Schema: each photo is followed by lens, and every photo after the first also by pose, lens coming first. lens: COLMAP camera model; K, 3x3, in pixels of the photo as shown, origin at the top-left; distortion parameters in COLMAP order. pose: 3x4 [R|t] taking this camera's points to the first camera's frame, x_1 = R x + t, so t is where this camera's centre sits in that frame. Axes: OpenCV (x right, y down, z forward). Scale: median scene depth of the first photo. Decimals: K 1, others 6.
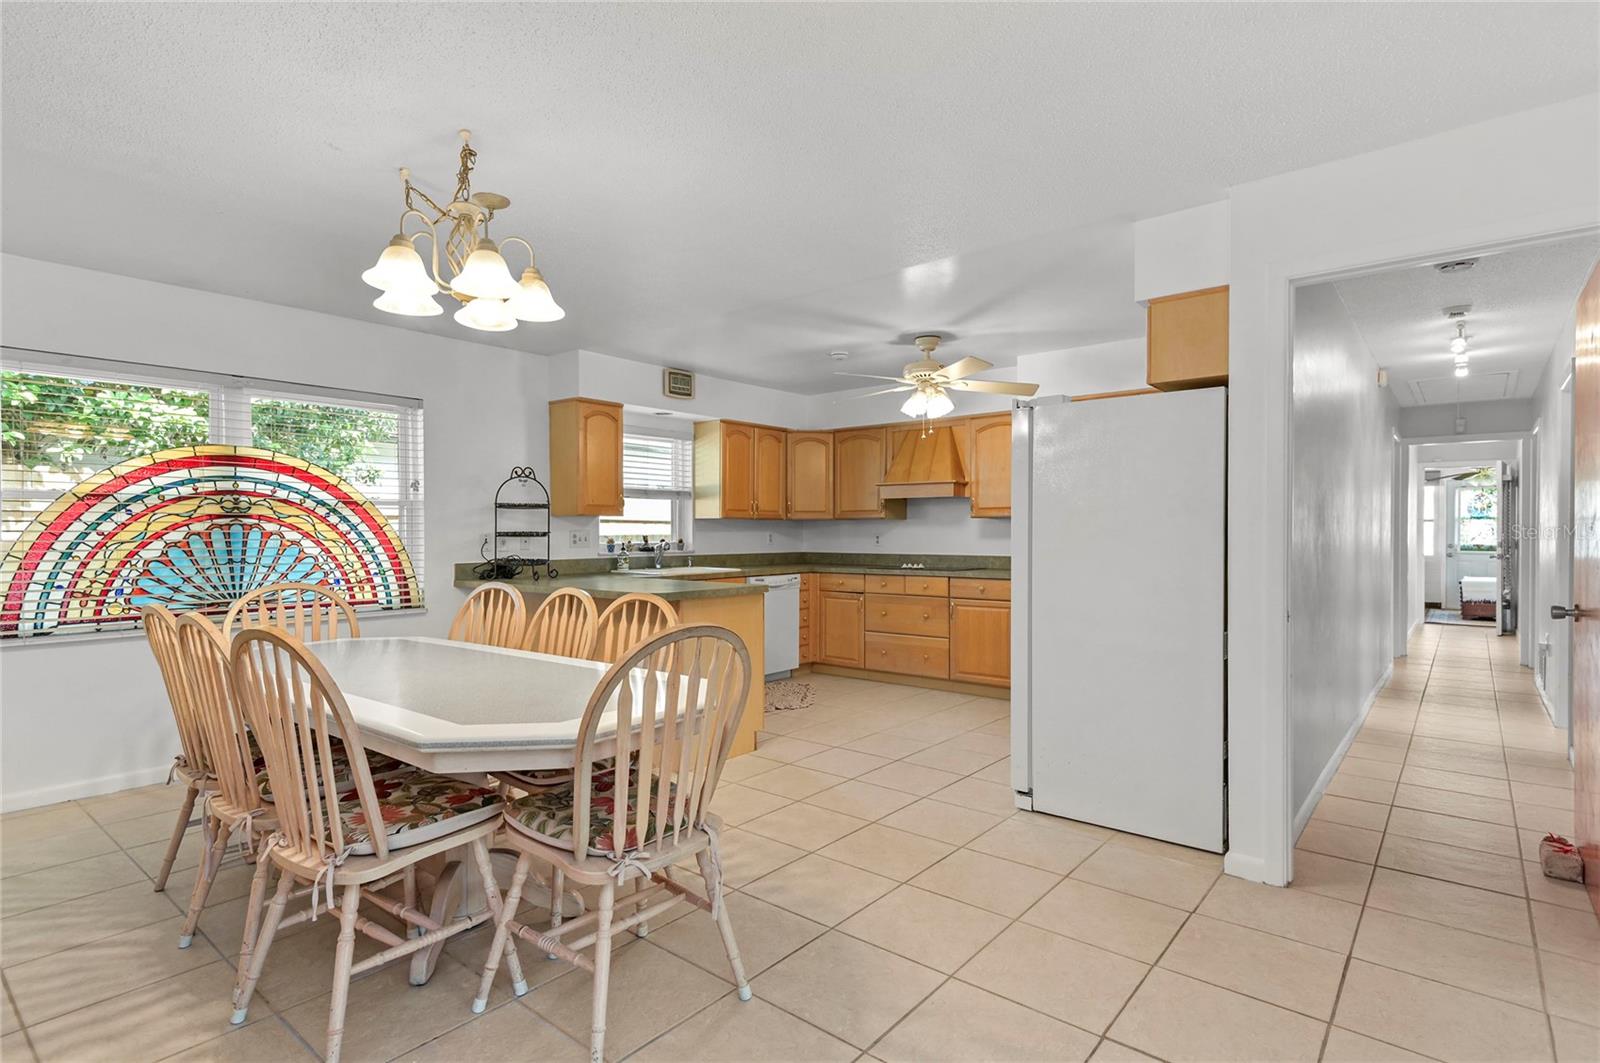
lens RADIAL K [[790.7, 0, 803.6], [0, 790.7, 536.6], [0, 0, 1]] dist [0.019168, -0.008026]
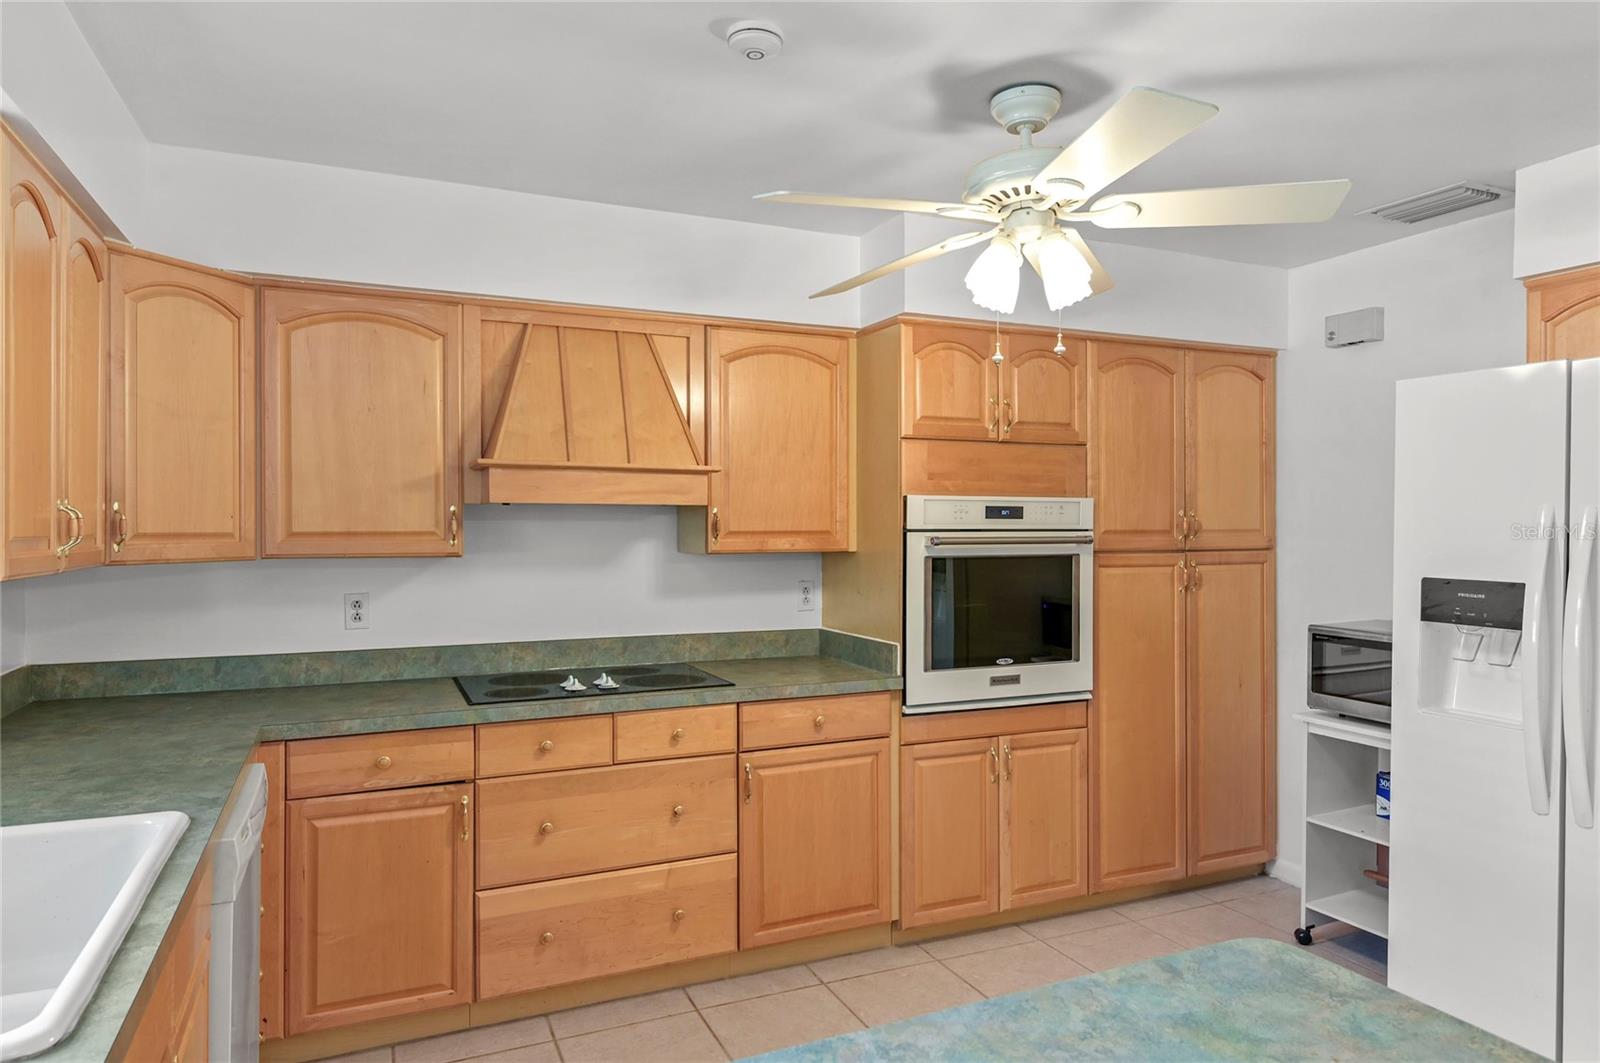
lens RADIAL K [[987.0, 0, 799.7], [0, 987.0, 531.5], [0, 0, 1]] dist [0.012091, -0.013466]
pose [[0.447189, -0.005630, 0.894422, -0.338385], [0.004011, 0.999983, 0.004289, -0.051762], [-0.894431, 0.001670, 0.447204, 0.966682]]
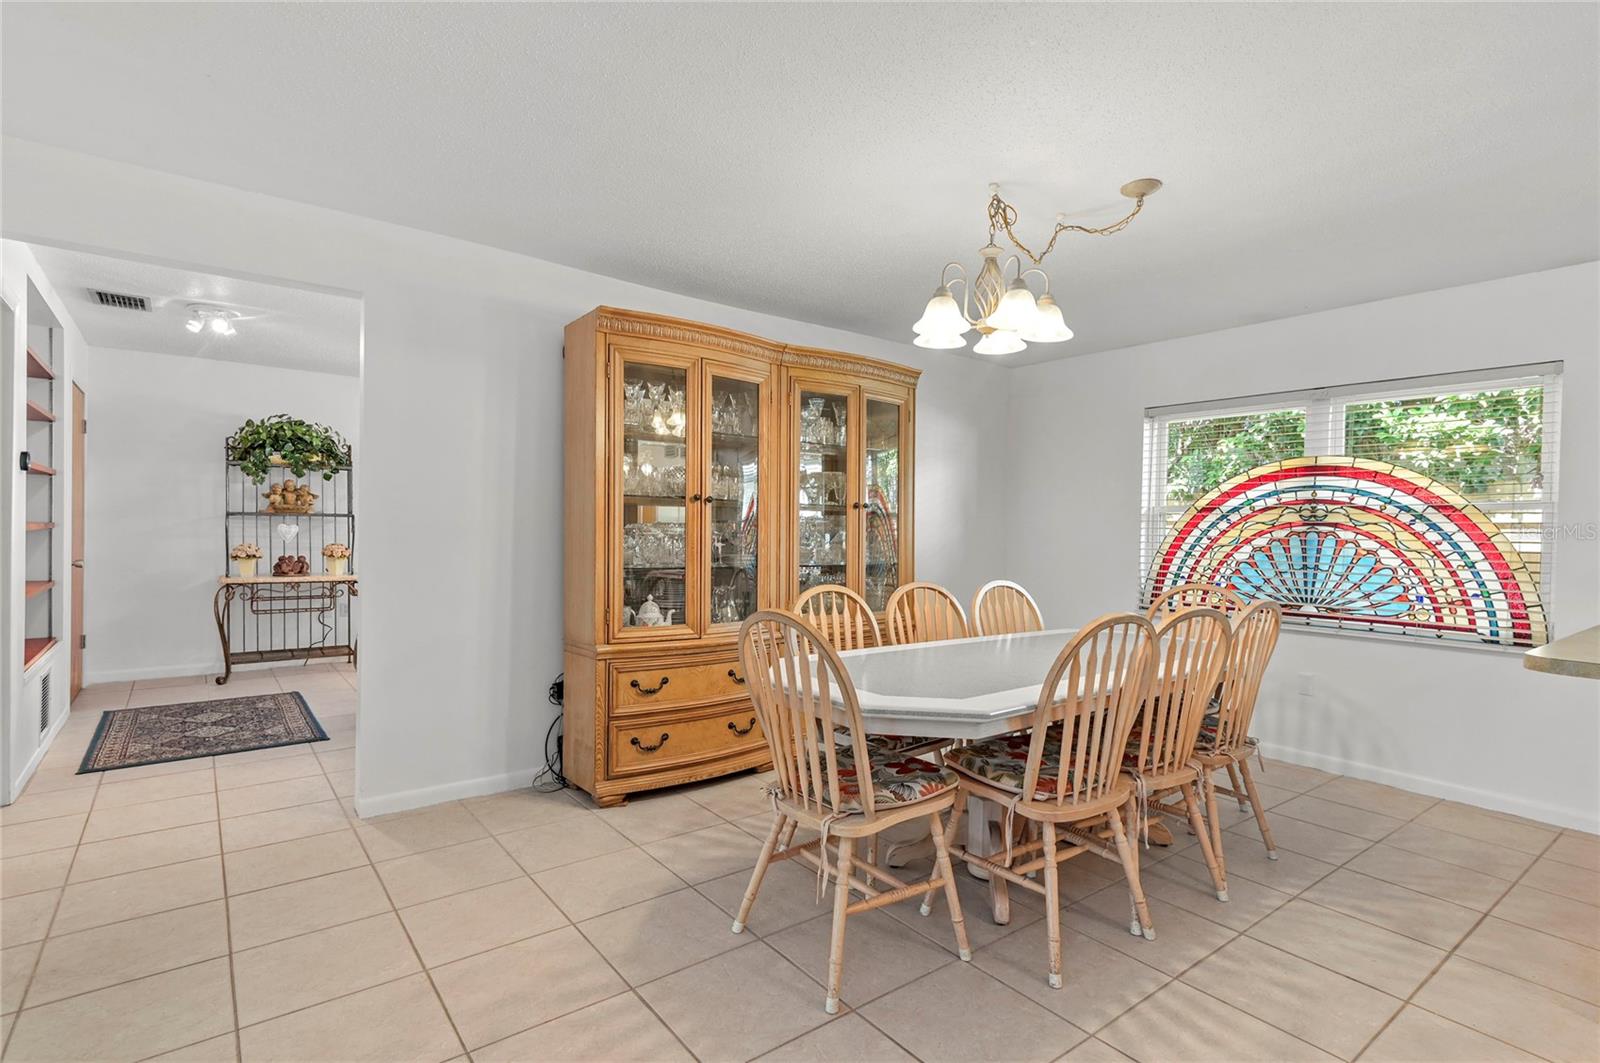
lens RADIAL K [[767.6, 0, 800.6], [0, 767.6, 537.9], [0, 0, 1]] dist [0.022753, -0.002101]
pose [[-0.223590, 0.008458, -0.974647, 0.384210], [-0.028027, 0.999493, 0.015103, -0.003821], [0.974280, 0.030693, -0.223240, 0.524426]]
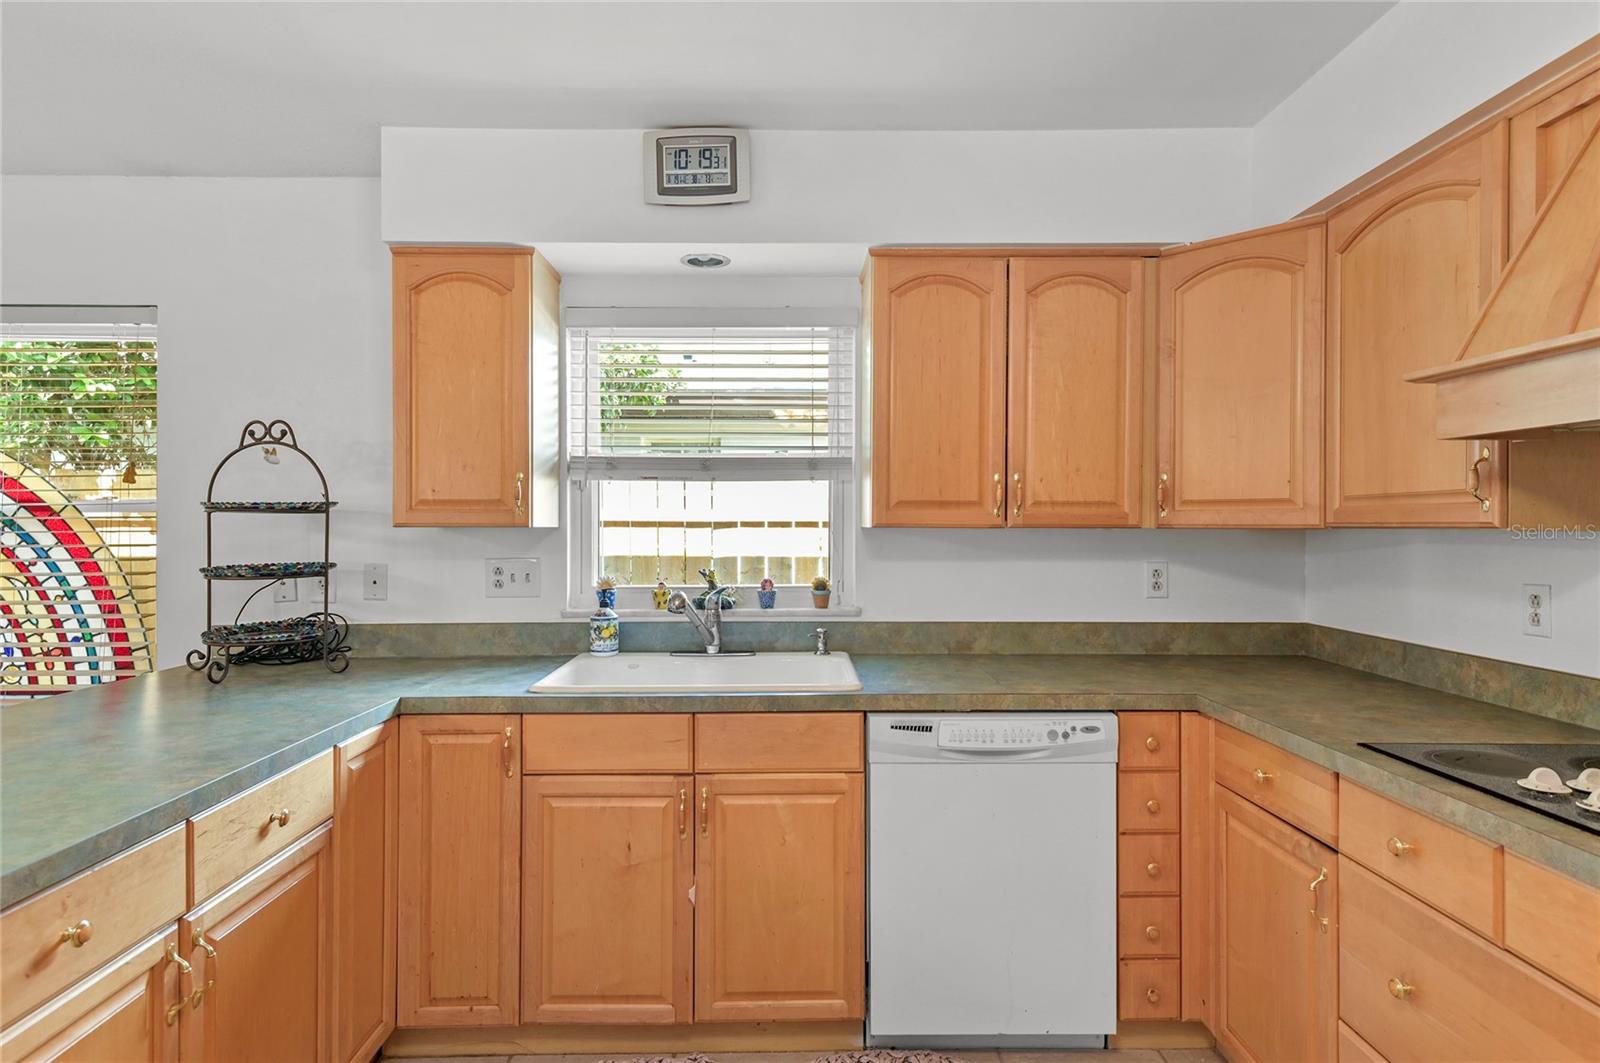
lens RADIAL K [[889.5, 0, 796.6], [0, 889.5, 522.9], [0, 0, 1]] dist [0.023368, 0.000637]
pose [[0.644726, -0.001138, -0.764413, 0.249494], [-0.004813, 0.999973, -0.005548, -0.031993], [0.764398, 0.007255, 0.644703, 1.000259]]
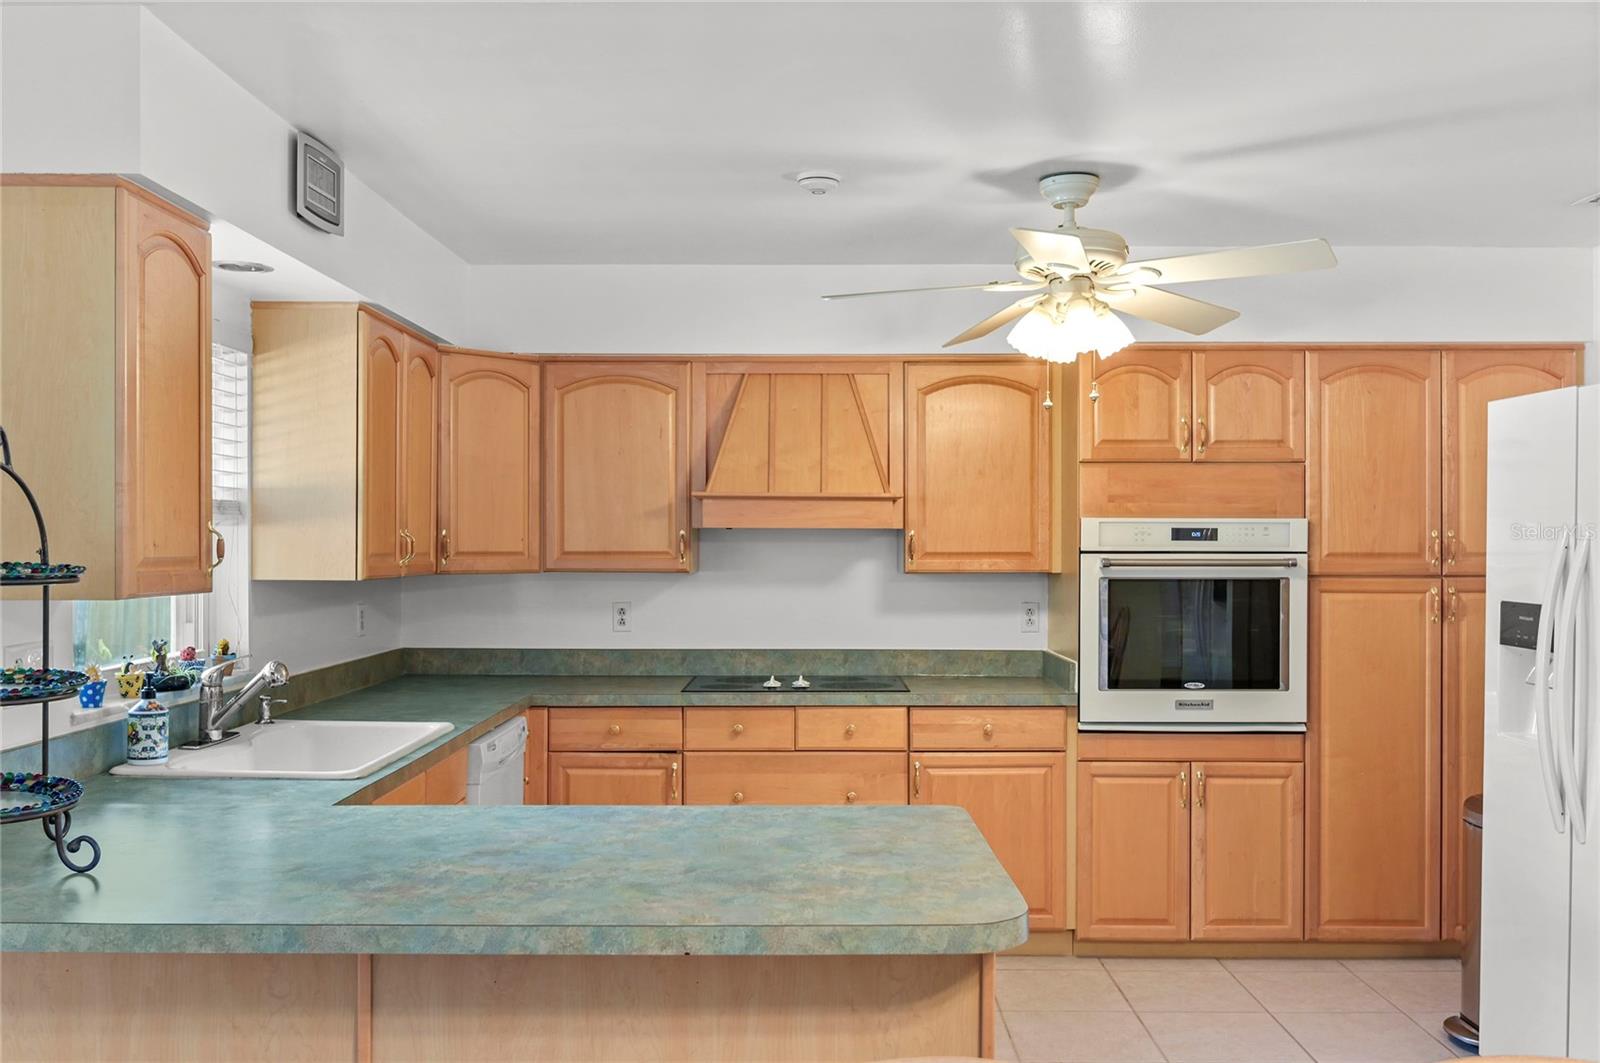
lens RADIAL K [[1361.2, 0, 800.3], [0, 1361.2, 548.6], [0, 0, 1]] dist [-0.015284, -0.000746]
pose [[0.778062, -0.001092, 0.628186, -0.466313], [0.001274, 0.999999, 0.000159, -0.052135], [-0.628186, 0.000676, 0.778063, 0.557426]]
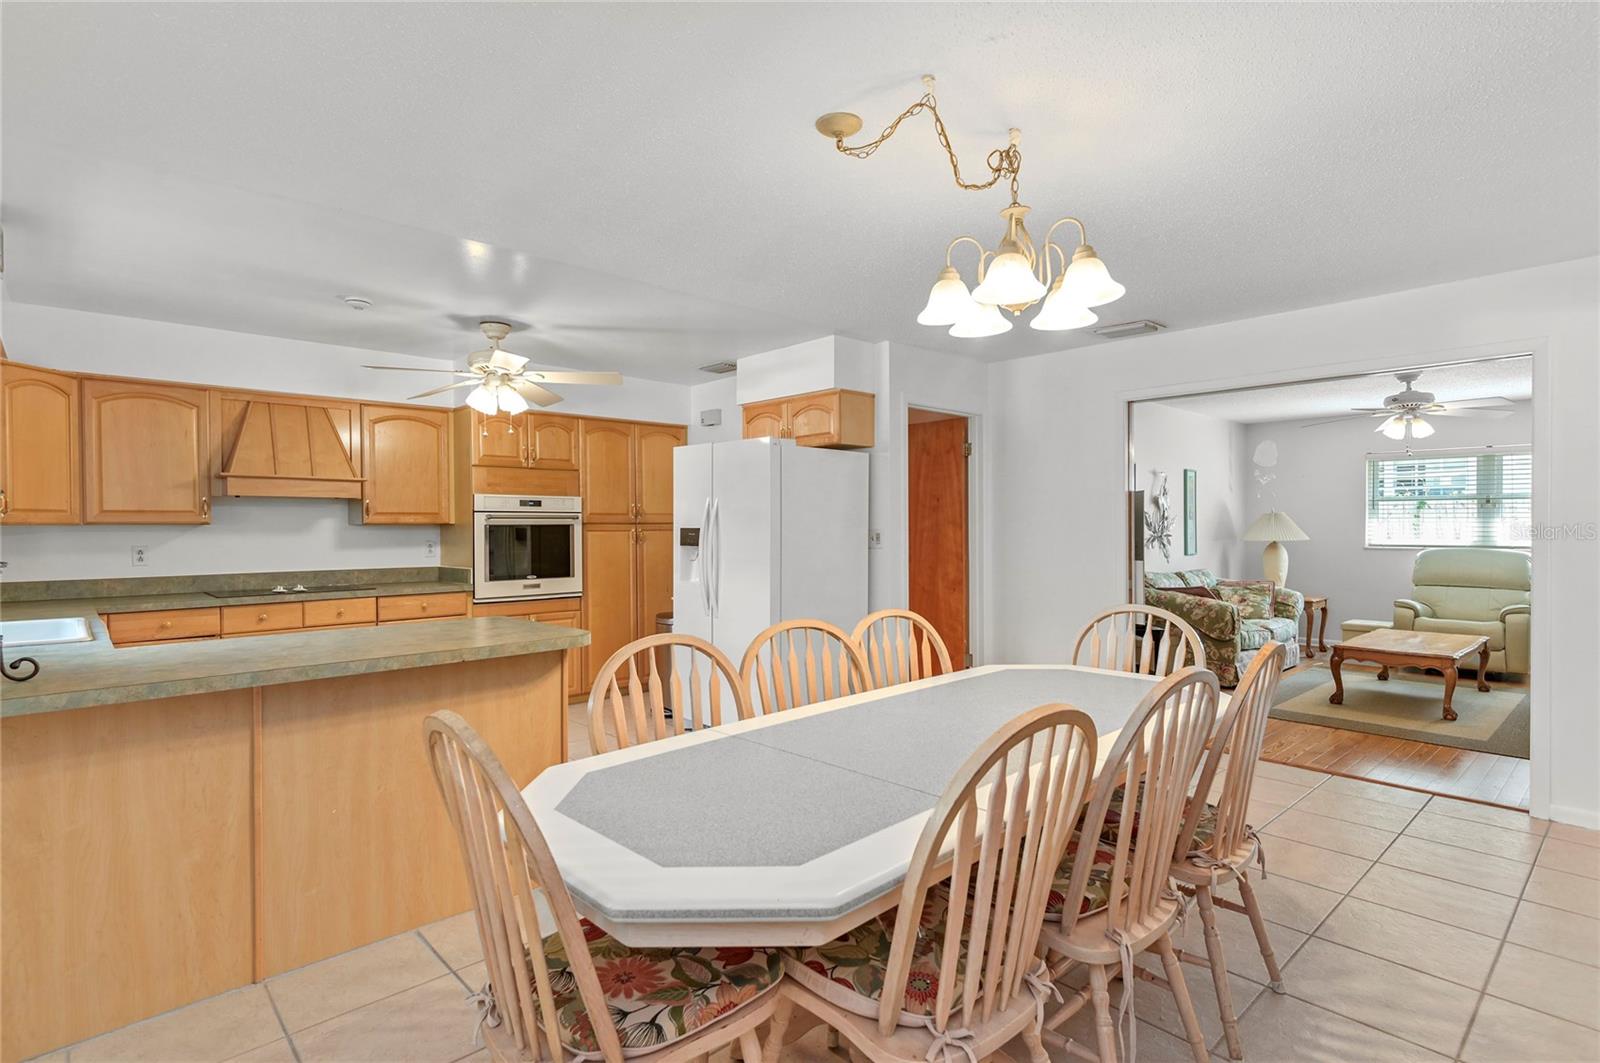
lens RADIAL K [[790.7, 0, 801.4], [0, 790.7, 535.0], [0, 0, 1]] dist [0.019168, -0.008026]
pose [[0.134258, -0.010755, 0.990888, -0.746305], [0.010690, 0.999899, 0.009405, -0.020909], [-0.990889, 0.009330, 0.134360, 0.589089]]
